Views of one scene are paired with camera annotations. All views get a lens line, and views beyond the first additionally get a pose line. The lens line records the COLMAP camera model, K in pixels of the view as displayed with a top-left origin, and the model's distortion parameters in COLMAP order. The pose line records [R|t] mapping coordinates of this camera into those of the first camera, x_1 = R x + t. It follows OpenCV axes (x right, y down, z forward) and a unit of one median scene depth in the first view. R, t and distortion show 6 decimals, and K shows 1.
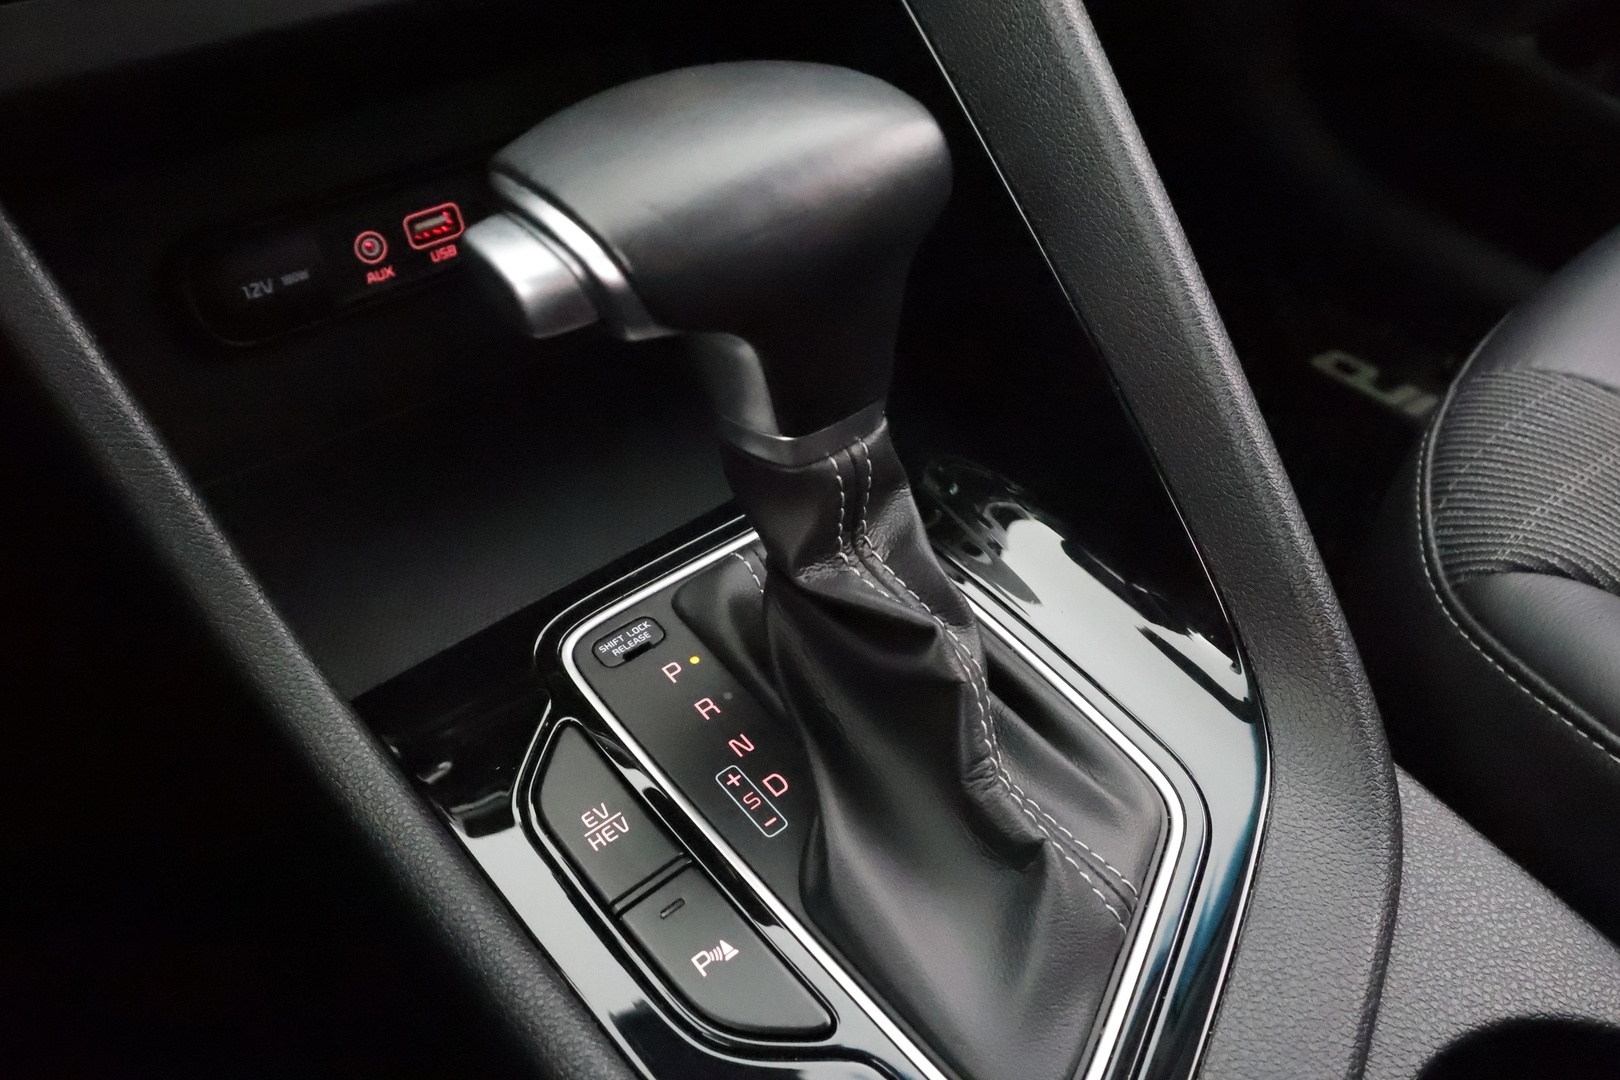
lens RADIAL K [[1301.1, 0, 808.9], [0, 1301.1, 504.6], [0, 0, 1]] dist [0.002686, -0.002910]
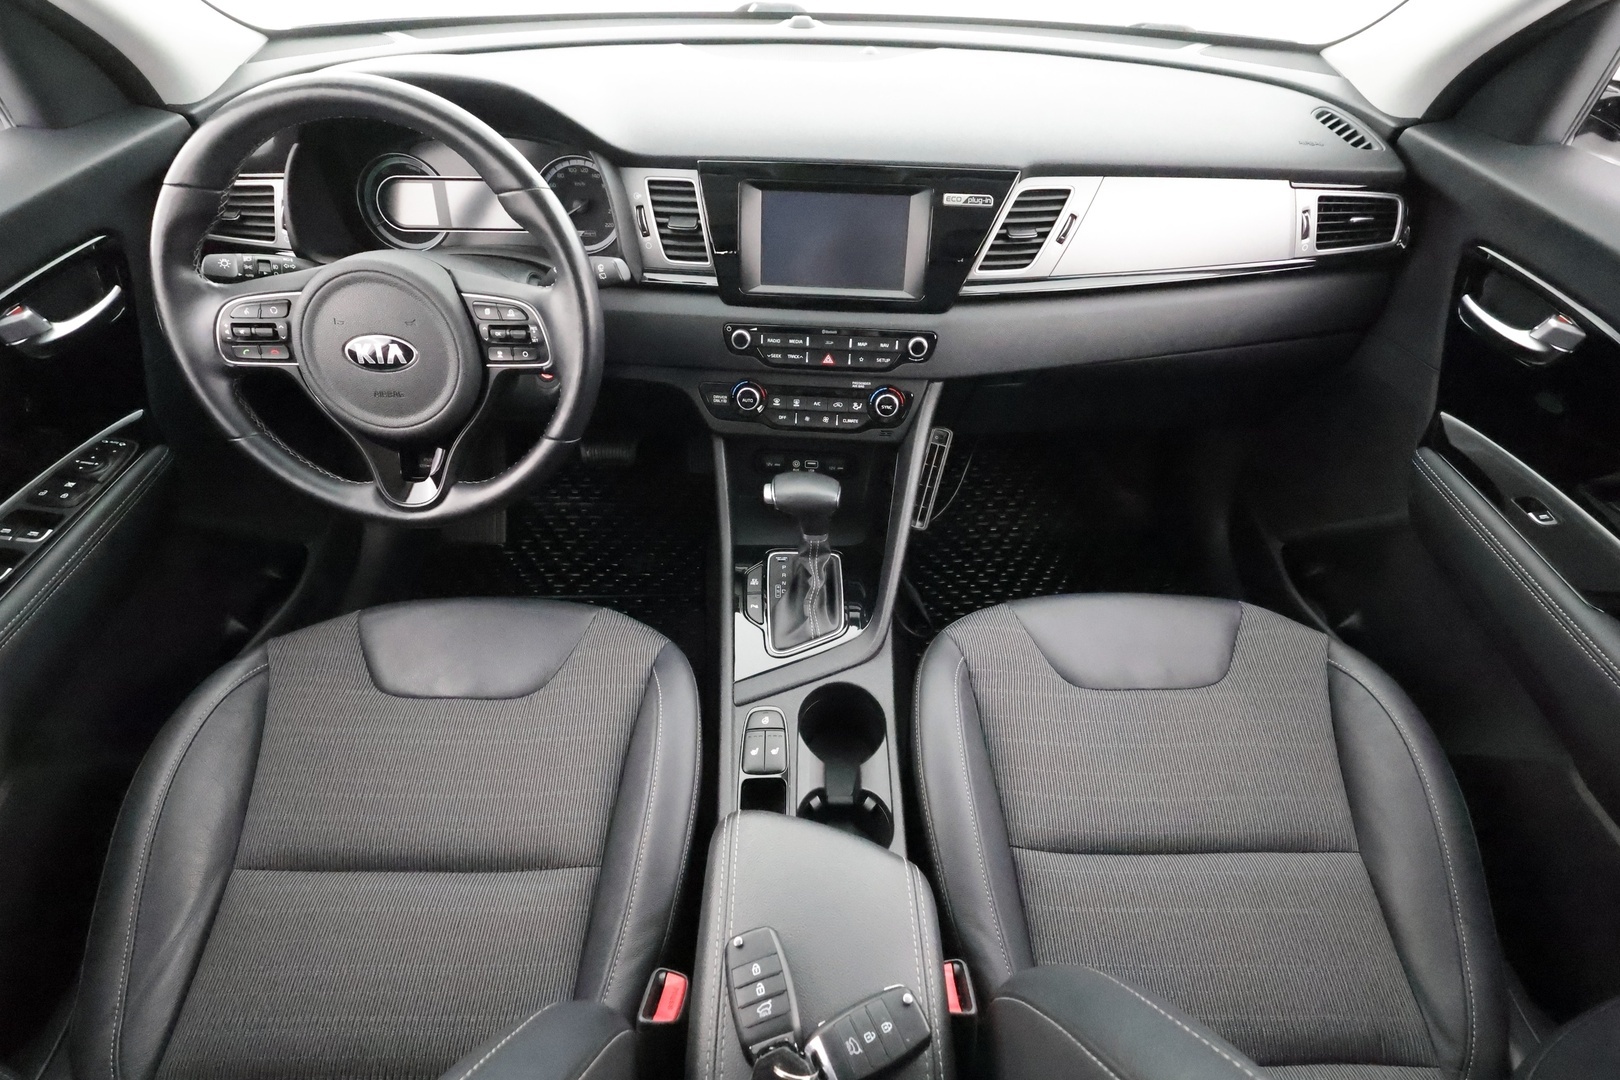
lens RADIAL K [[773.4, 0, 808.0], [0, 773.4, 530.2], [0, 0, 1]] dist [-0.027728, 0.018245]
pose [[0.778982, 0.427198, -0.459010, 1.420793], [-0.431495, 0.896338, 0.101931, -0.387027], [0.454972, 0.118658, 0.882565, -1.835090]]
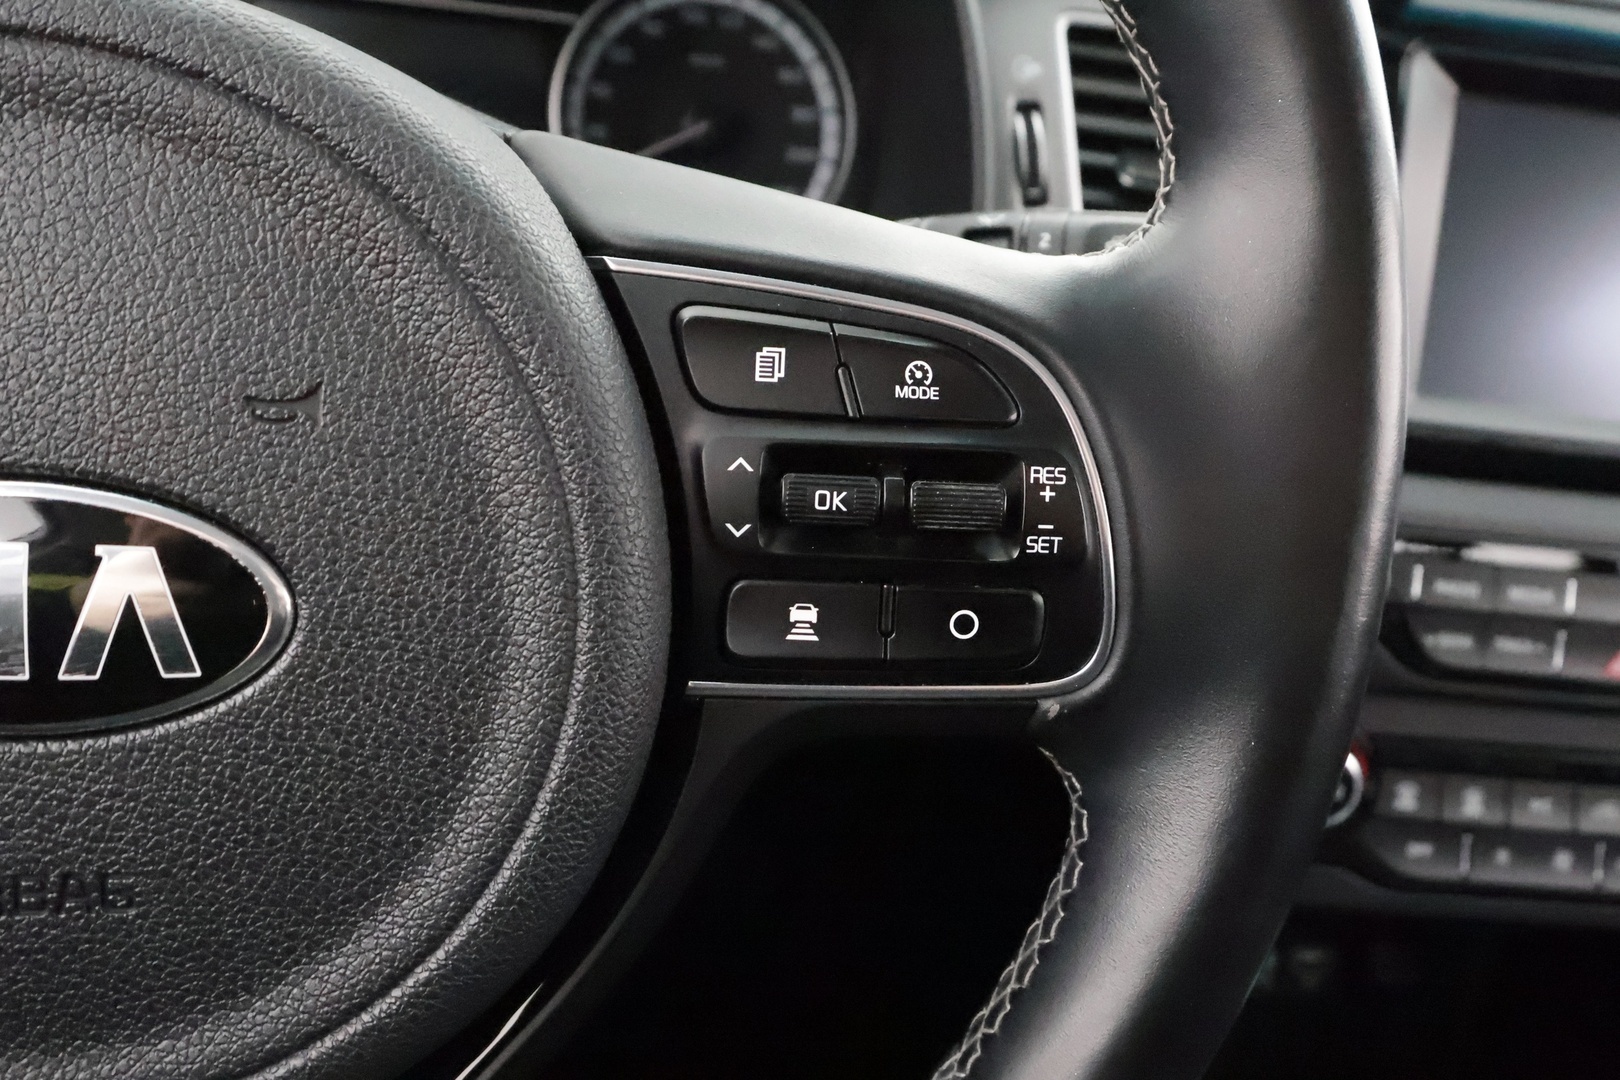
lens RADIAL K [[1258.2, 0, 810.0], [0, 1258.2, 540.0], [0, 0, 1]] dist [0.007235, 0.003843]
pose [[0.843642, 0.335624, -0.419076, -0.480335], [-0.448818, 0.869227, -0.207379, -0.116632], [0.294671, 0.363043, 0.883951, -0.747175]]
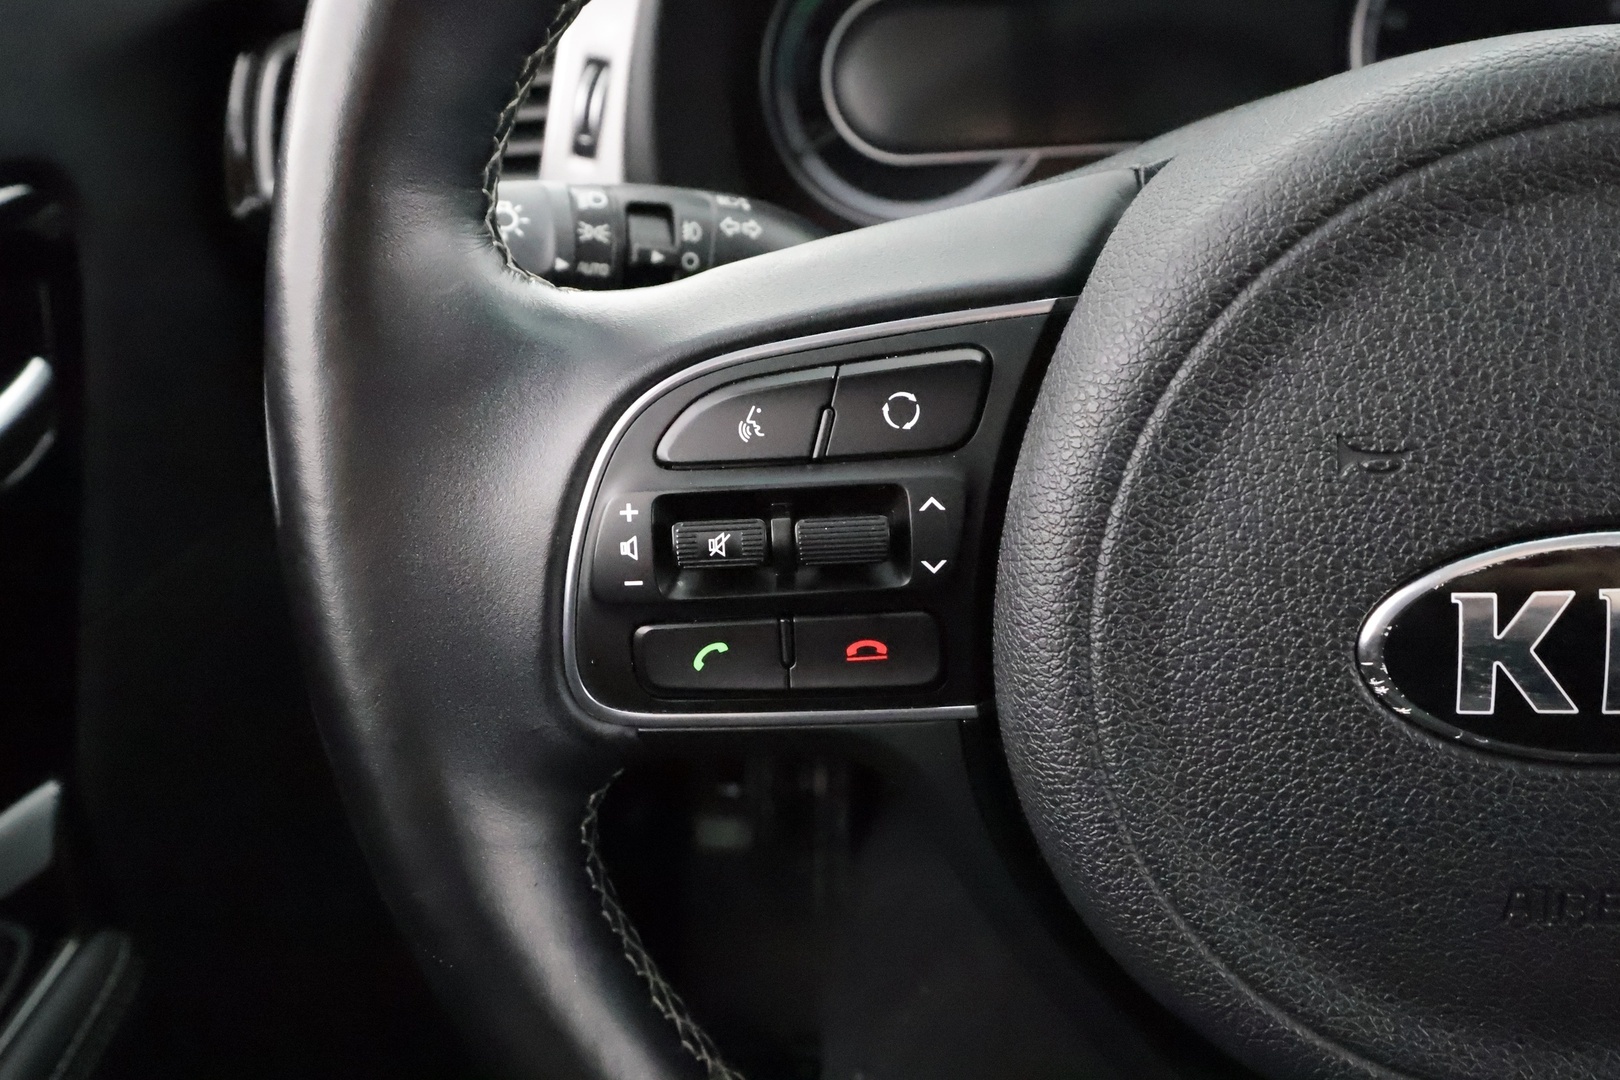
lens RADIAL K [[1301.1, 0, 808.9], [0, 1301.1, 504.6], [0, 0, 1]] dist [0.002686, -0.002910]
pose [[0.702801, 0.292283, -0.648569, -0.883373], [-0.393661, 0.919173, -0.012346, 0.040872], [0.592538, 0.263994, 0.761056, -1.085853]]
